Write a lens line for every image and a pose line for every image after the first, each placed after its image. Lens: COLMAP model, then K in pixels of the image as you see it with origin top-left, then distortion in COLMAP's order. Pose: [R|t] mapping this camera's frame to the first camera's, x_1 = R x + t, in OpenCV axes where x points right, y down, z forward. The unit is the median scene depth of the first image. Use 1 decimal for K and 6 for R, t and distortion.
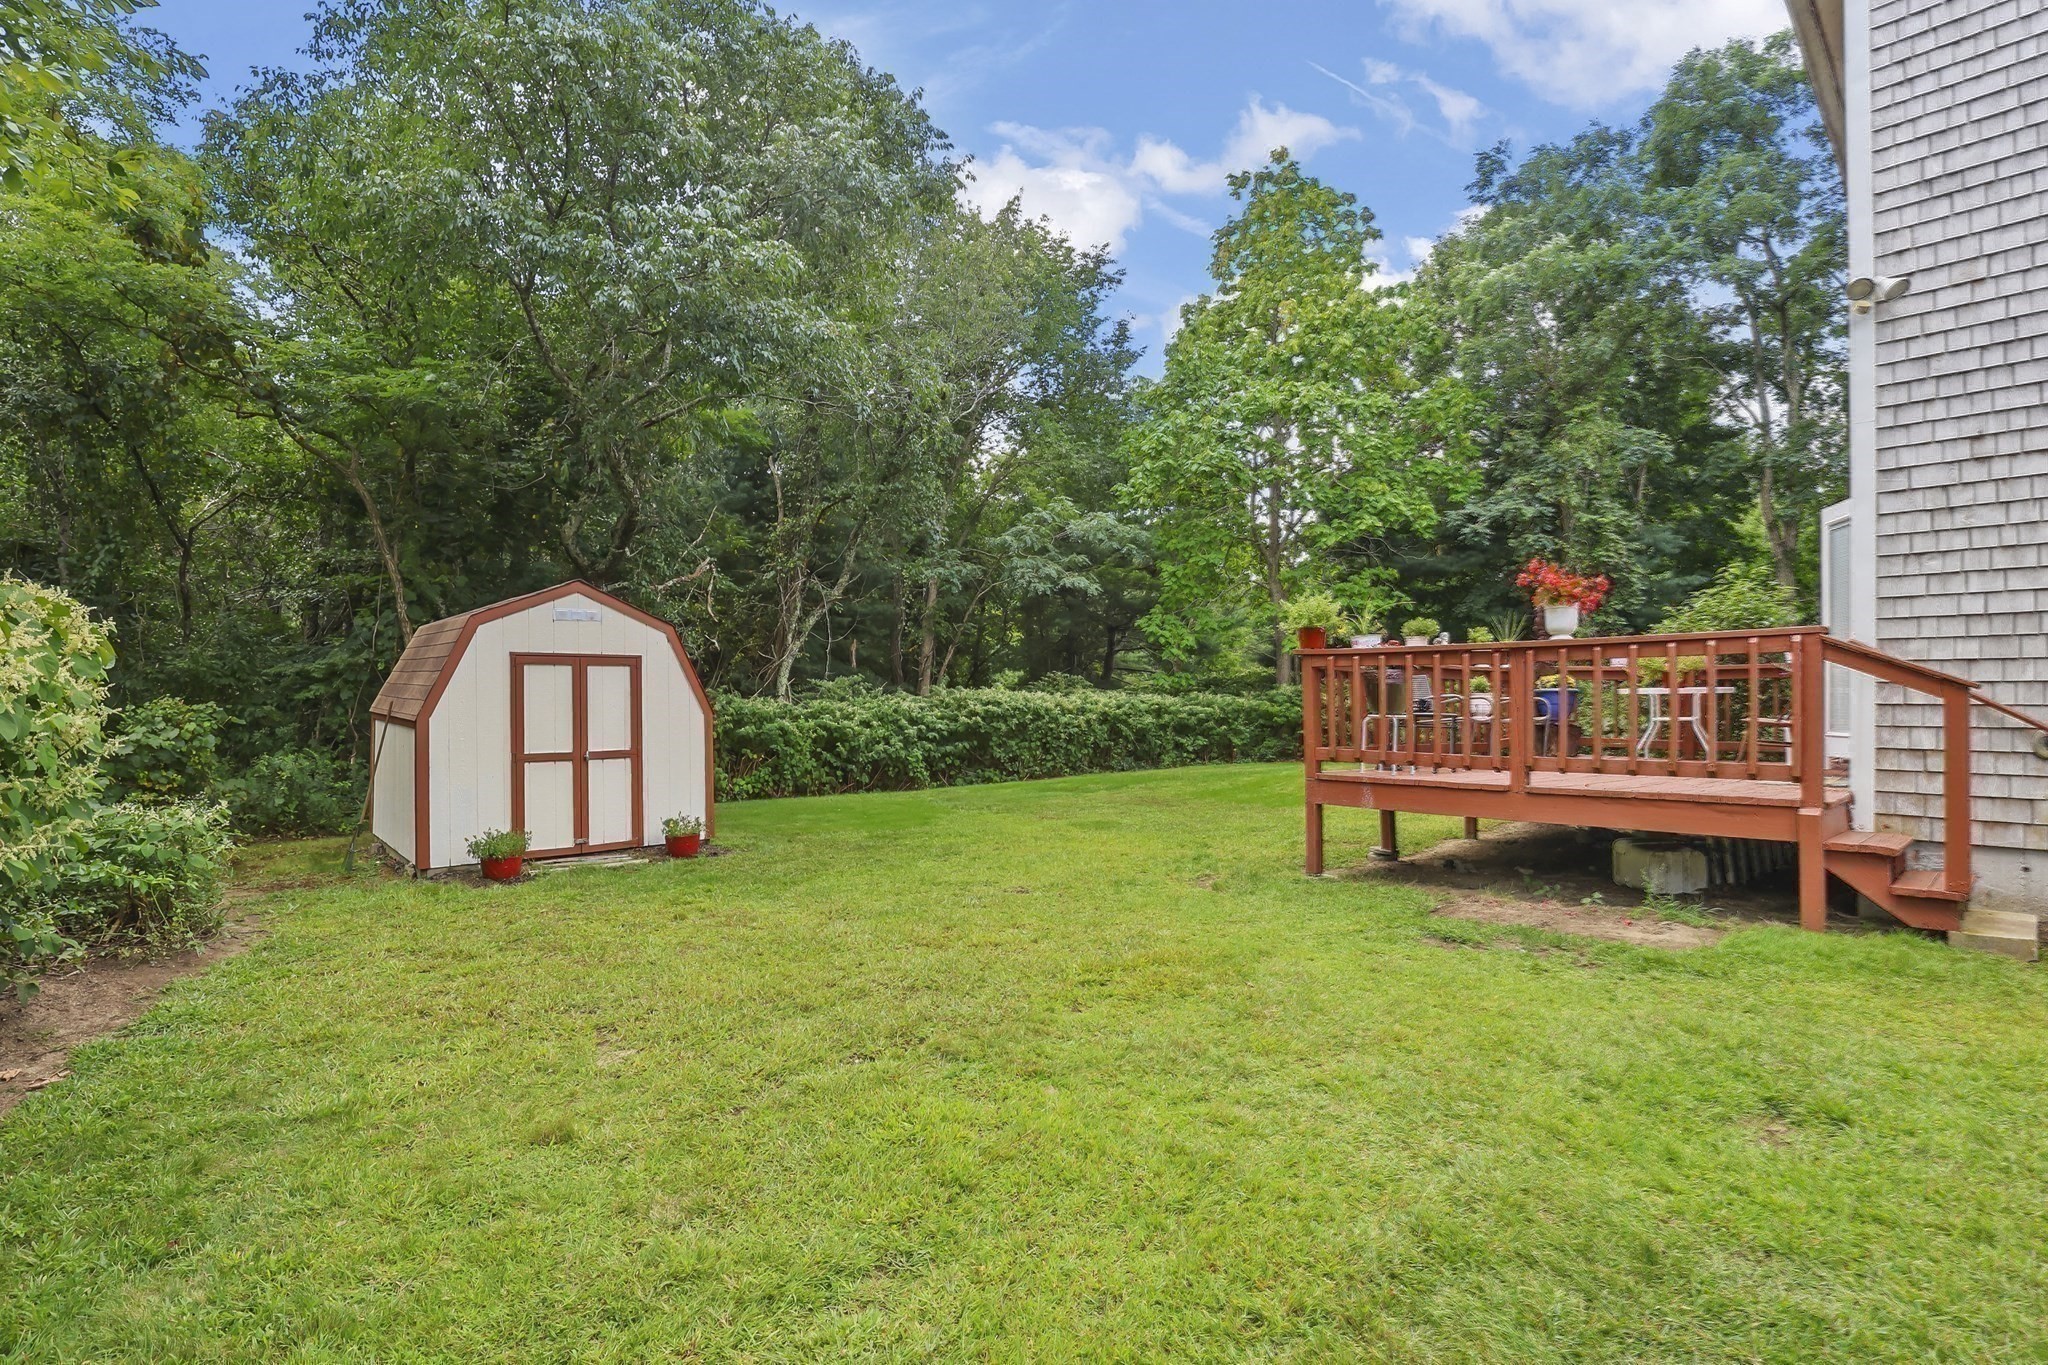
lens RADIAL K [[963.3, 0, 1024.0], [0, 963.3, 682.5], [0, 0, 1]] dist [-0.001021, -0.000128]
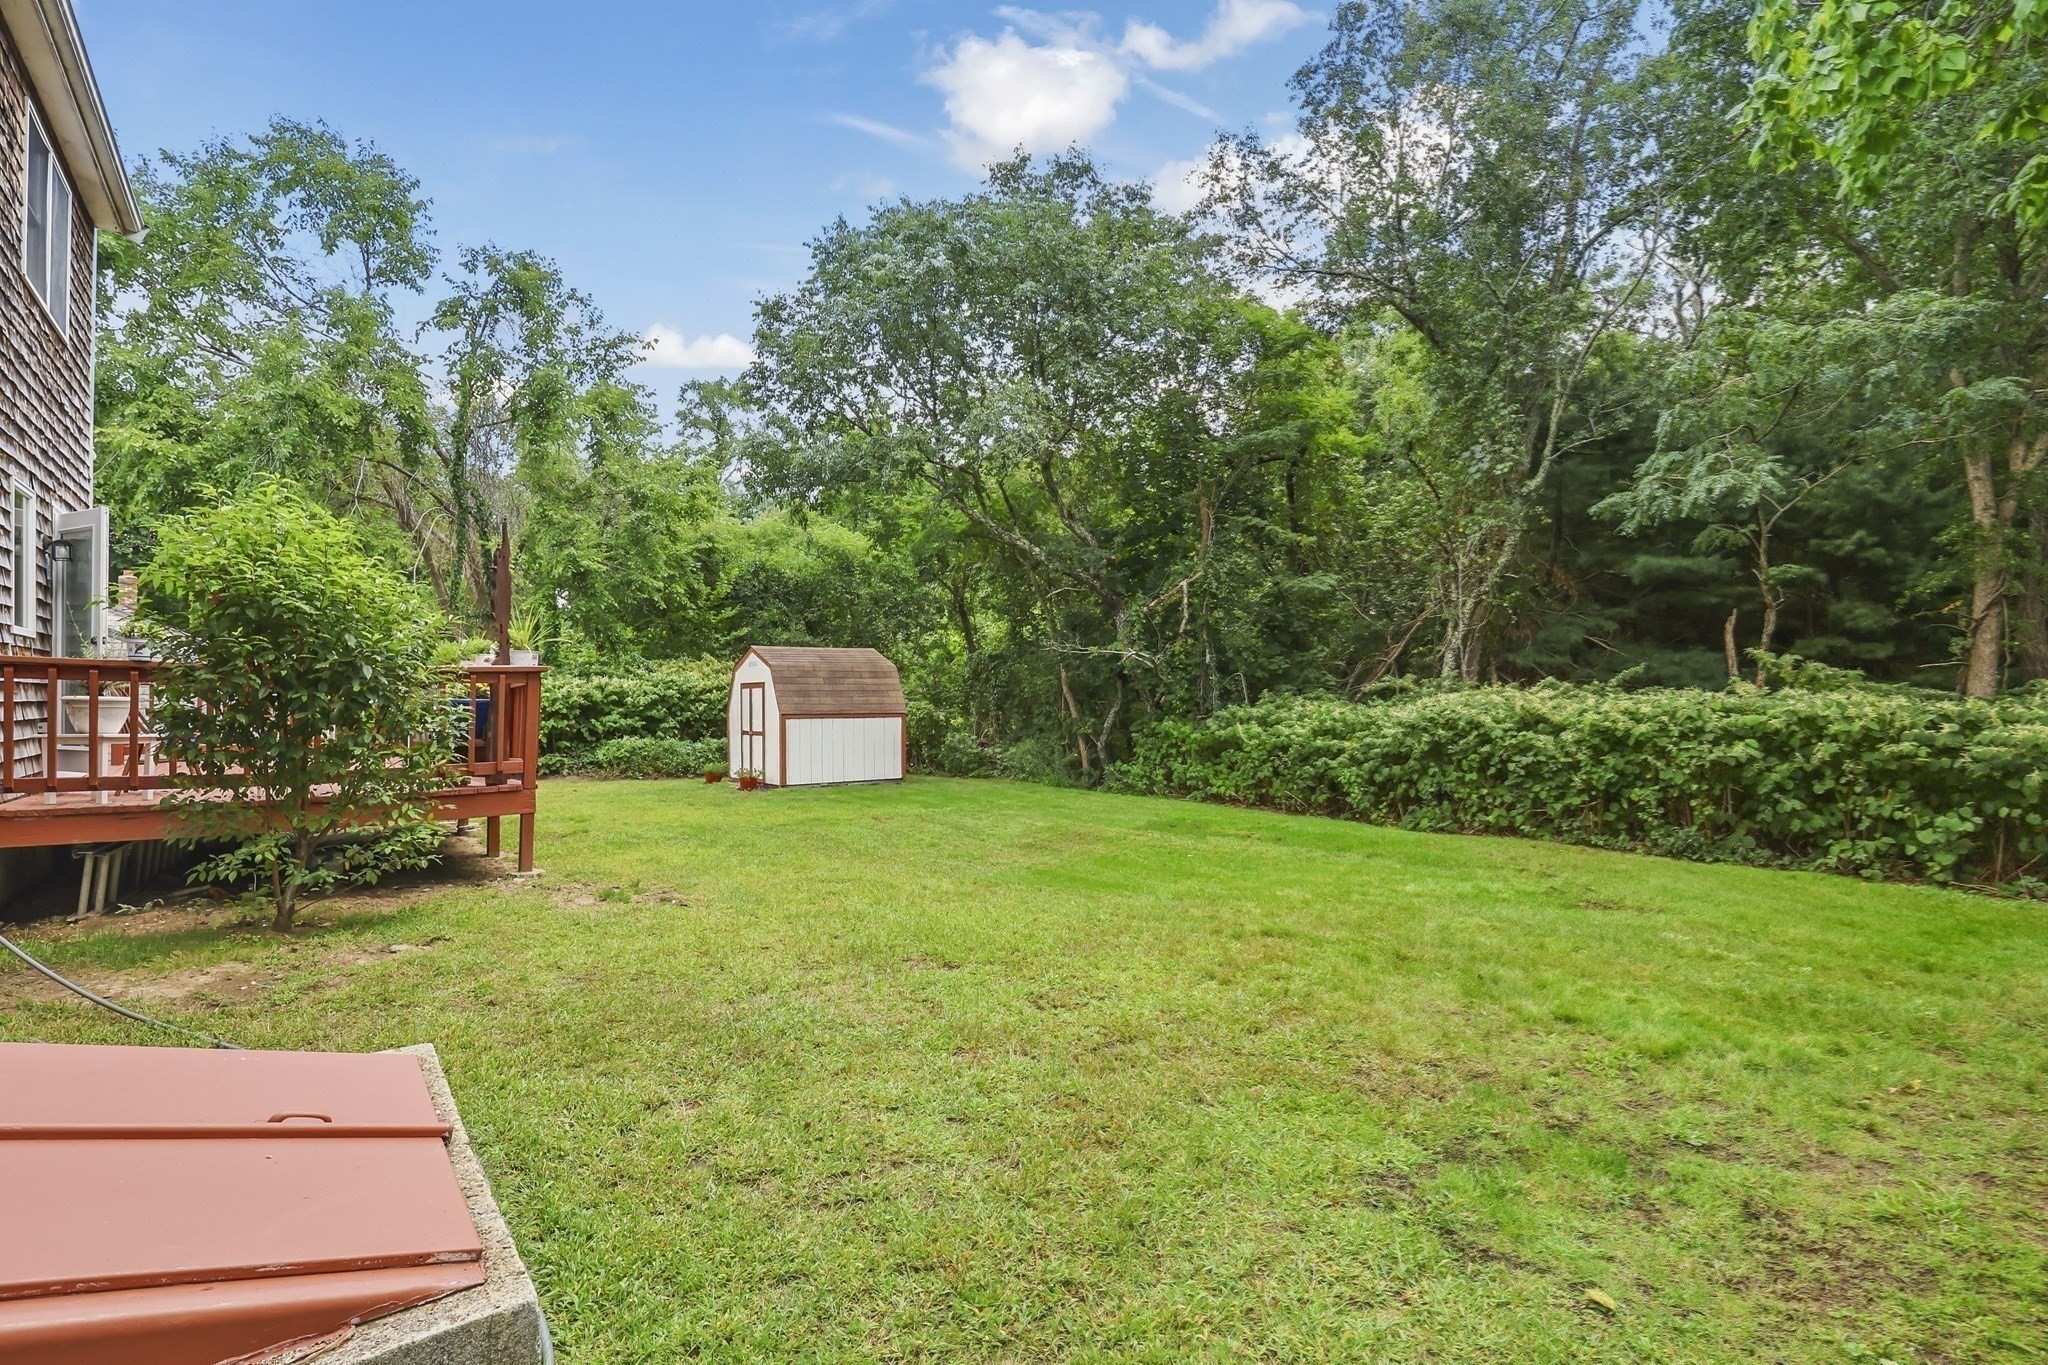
lens RADIAL K [[963.3, 0, 1024.0], [0, 963.3, 682.5], [0, 0, 1]] dist [-0.001021, -0.000128]
pose [[-0.096396, -0.024832, -0.995033, 1.437170], [0.016651, 0.999509, -0.026557, 0.033005], [0.995204, -0.019128, -0.095935, 1.708176]]
